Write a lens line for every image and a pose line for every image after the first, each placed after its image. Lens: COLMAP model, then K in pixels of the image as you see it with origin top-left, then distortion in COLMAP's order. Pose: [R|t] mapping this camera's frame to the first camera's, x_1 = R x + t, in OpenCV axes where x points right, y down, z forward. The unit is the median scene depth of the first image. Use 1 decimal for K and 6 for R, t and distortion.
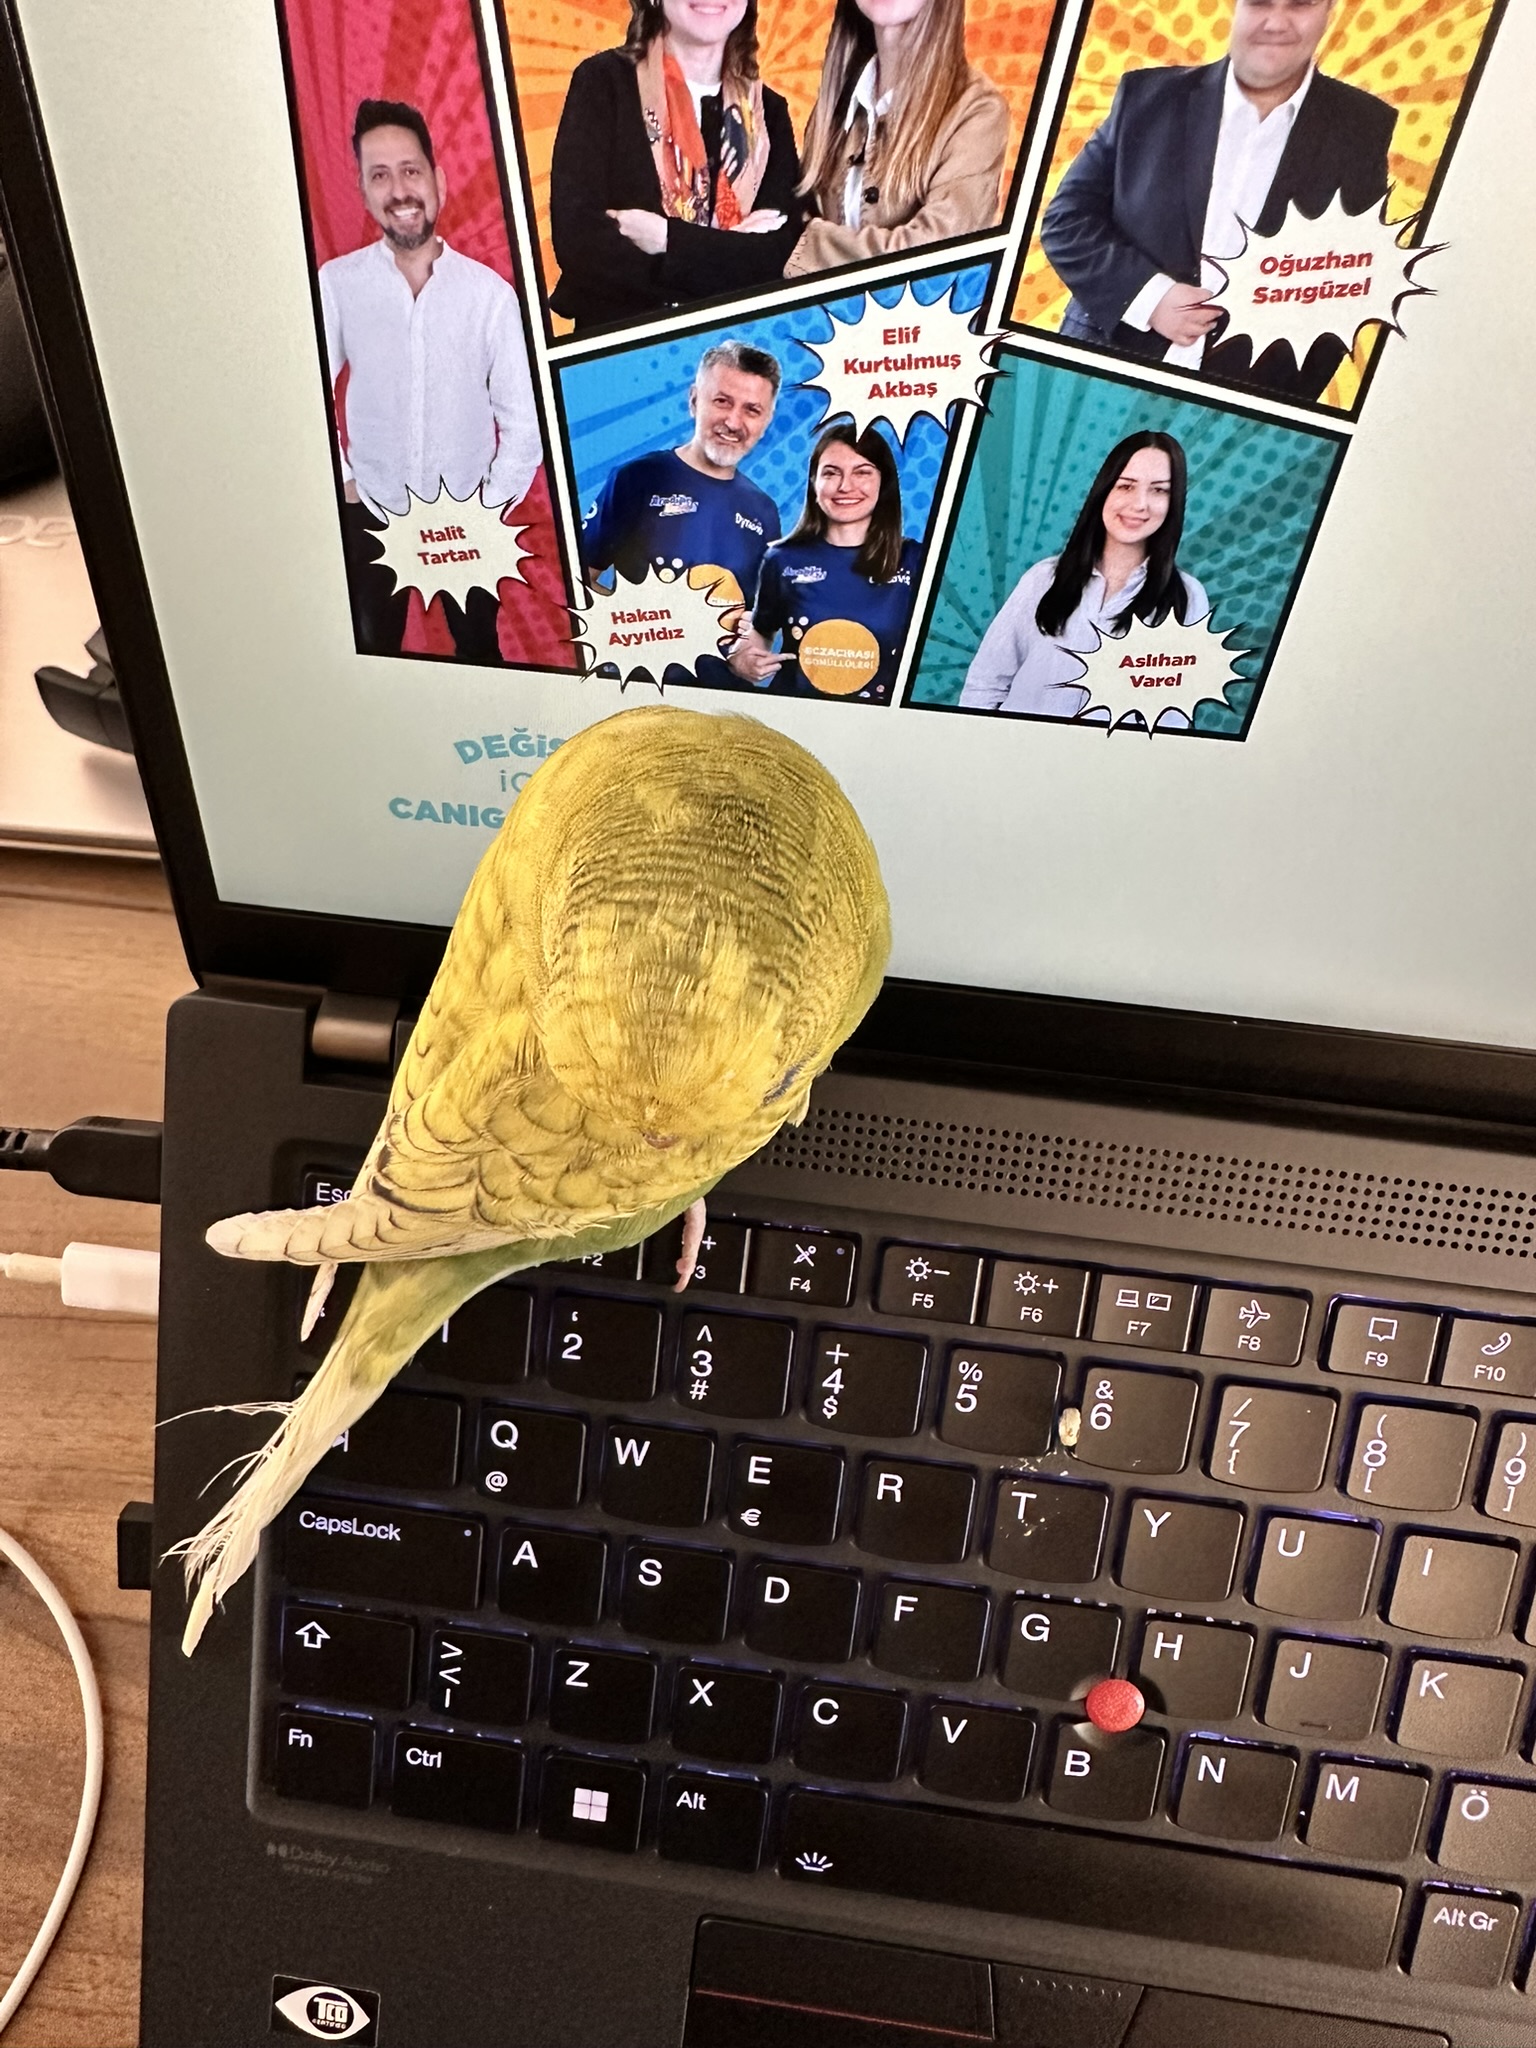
lens RADIAL K [[1427.6, 0, 673.2], [0, 1427.6, 957.9], [0, 0, 1]] dist [-0.005273, 0.000365]
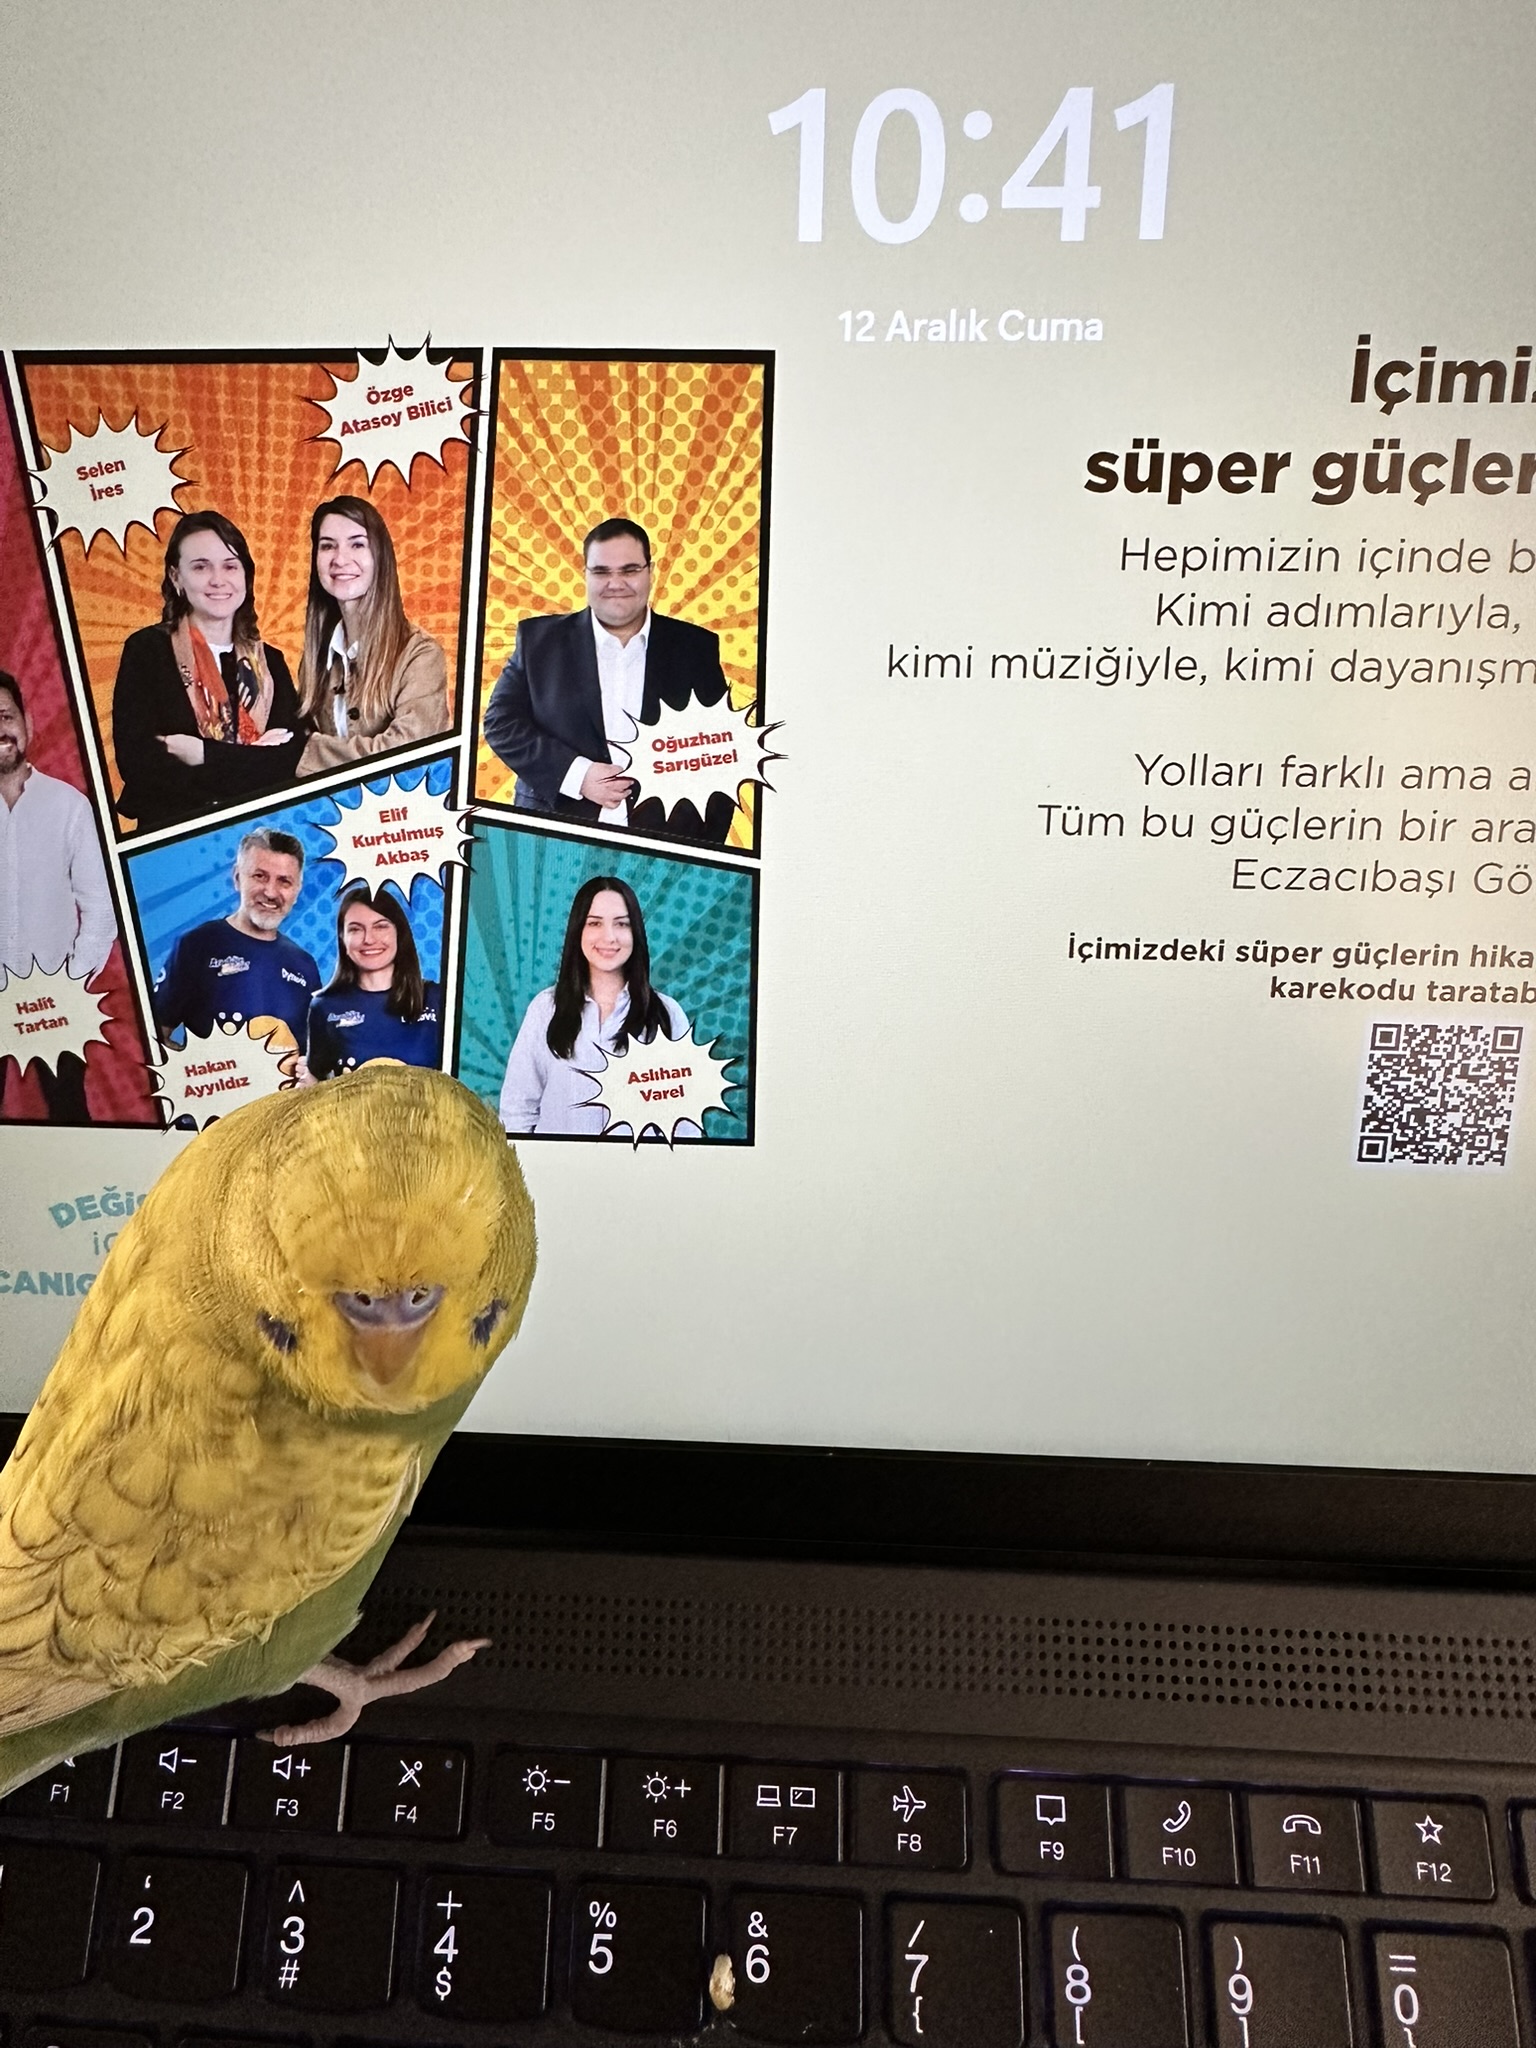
lens RADIAL K [[1427.6, 0, 663.7], [0, 1427.6, 989.0], [0, 0, 1]] dist [-0.005273, 0.000365]
pose [[0.997510, -0.041635, 0.056928, 0.271861], [0.064018, 0.873219, -0.483105, 0.272630], [-0.029597, 0.485547, 0.873710, -0.026928]]
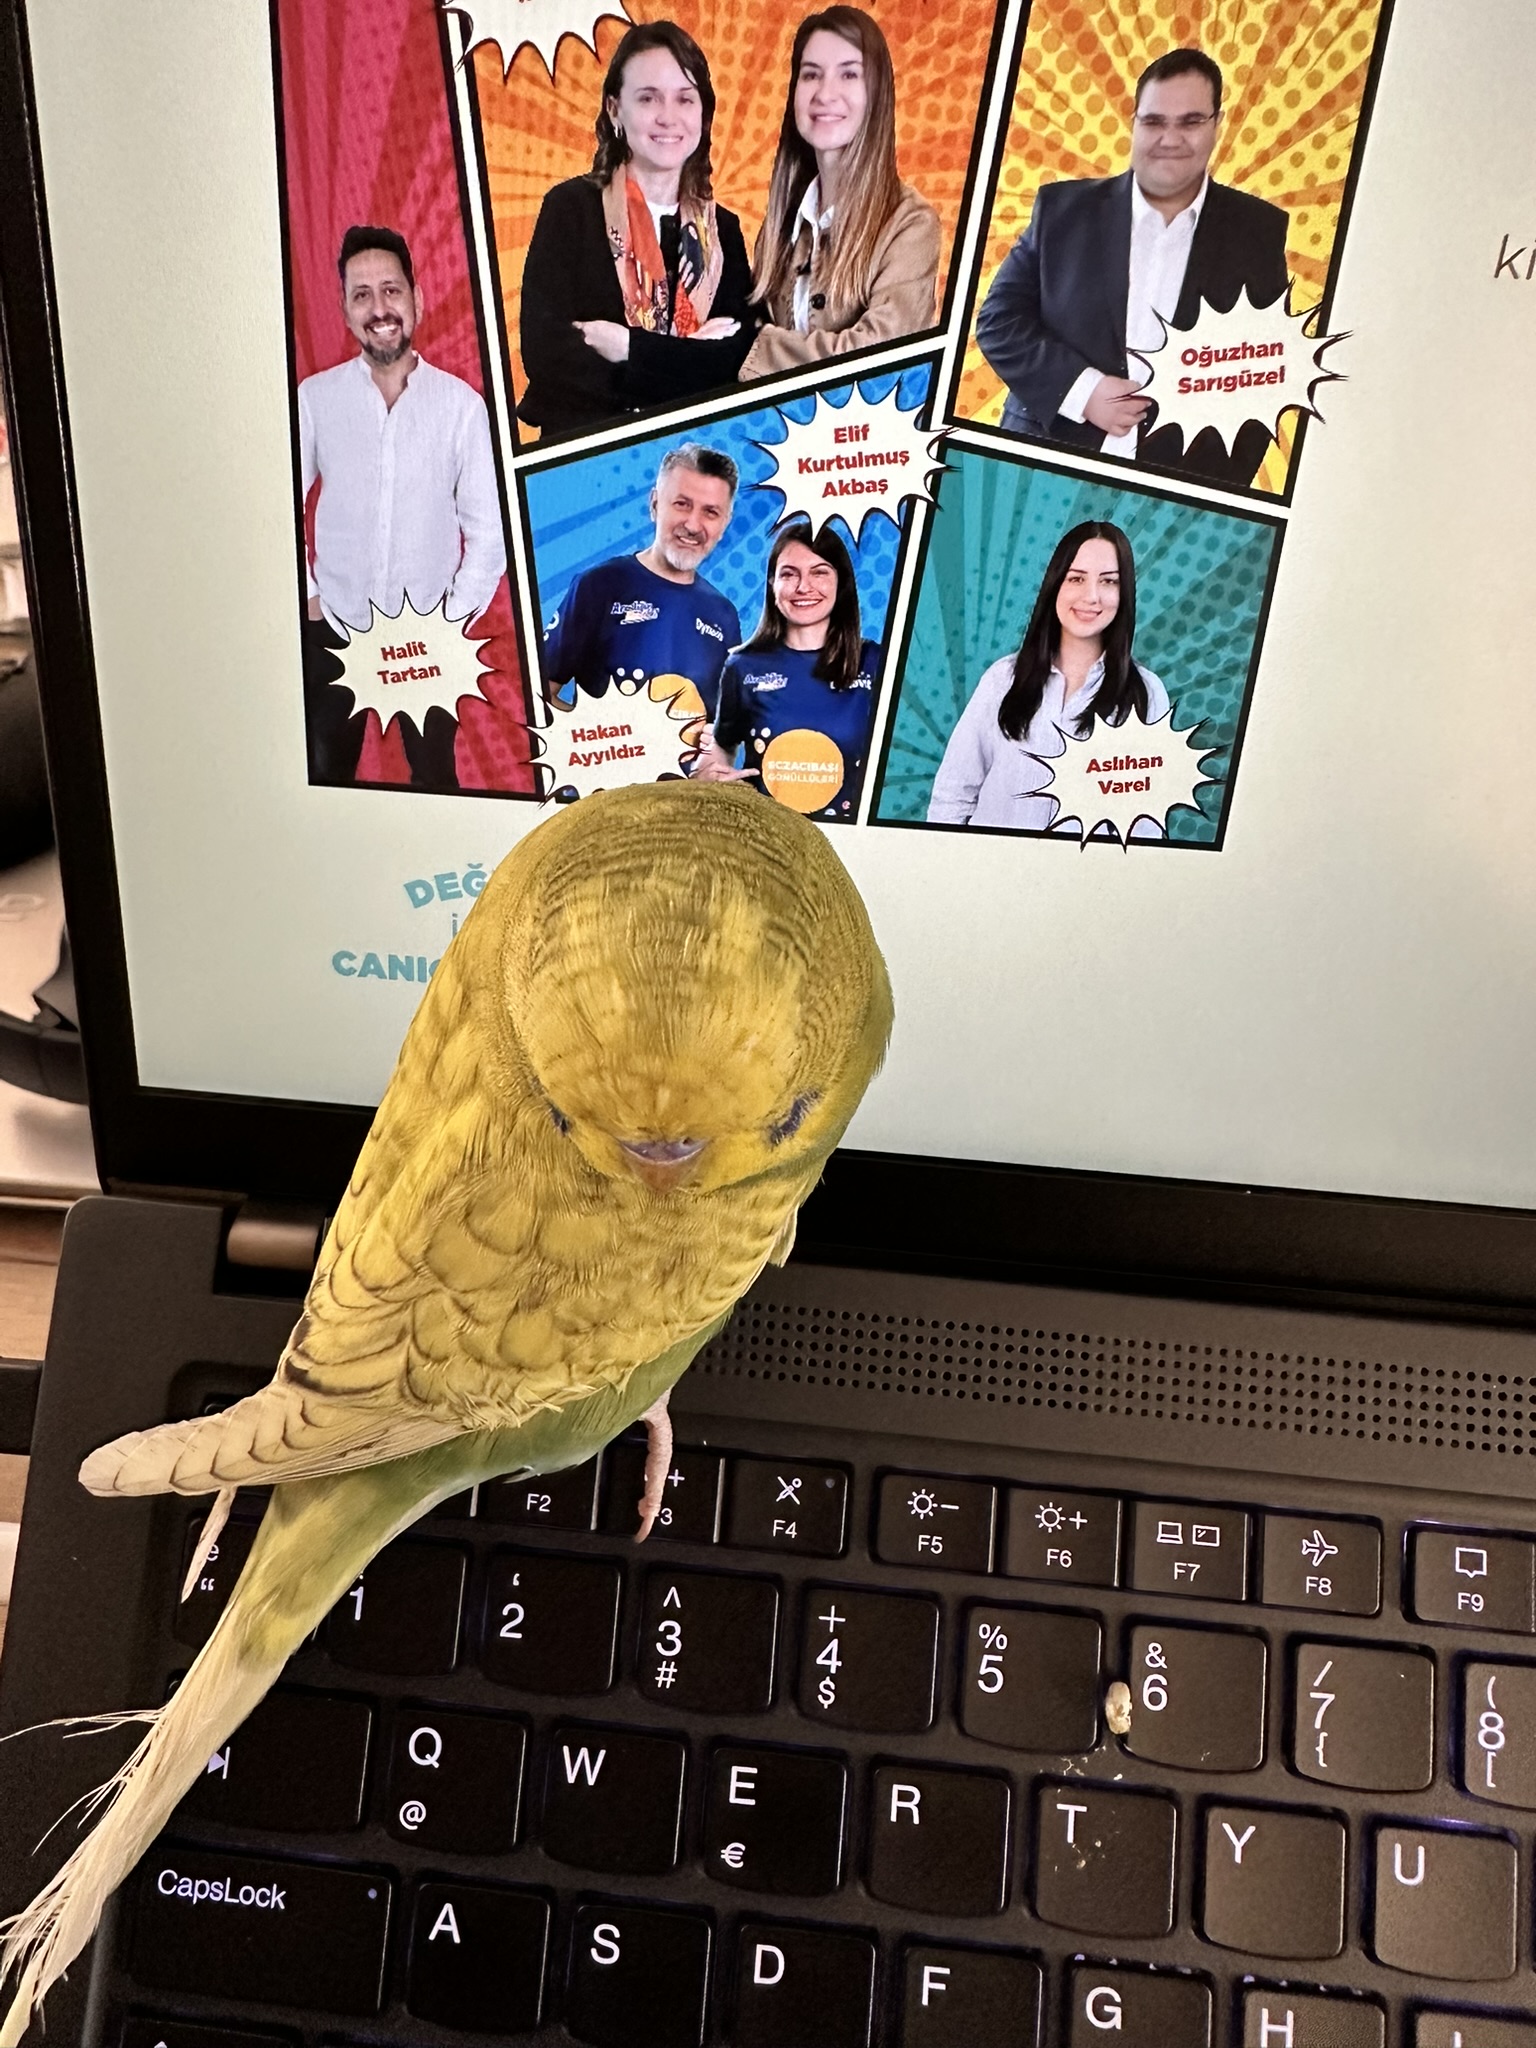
lens RADIAL K [[1427.6, 0, 667.5], [0, 1427.6, 978.6], [0, 0, 1]] dist [-0.005273, 0.000365]
pose [[0.999452, -0.001585, 0.033069, -0.009757], [0.012325, 0.944868, -0.327220, 0.244264], [-0.030727, 0.327449, 0.944369, 0.119521]]
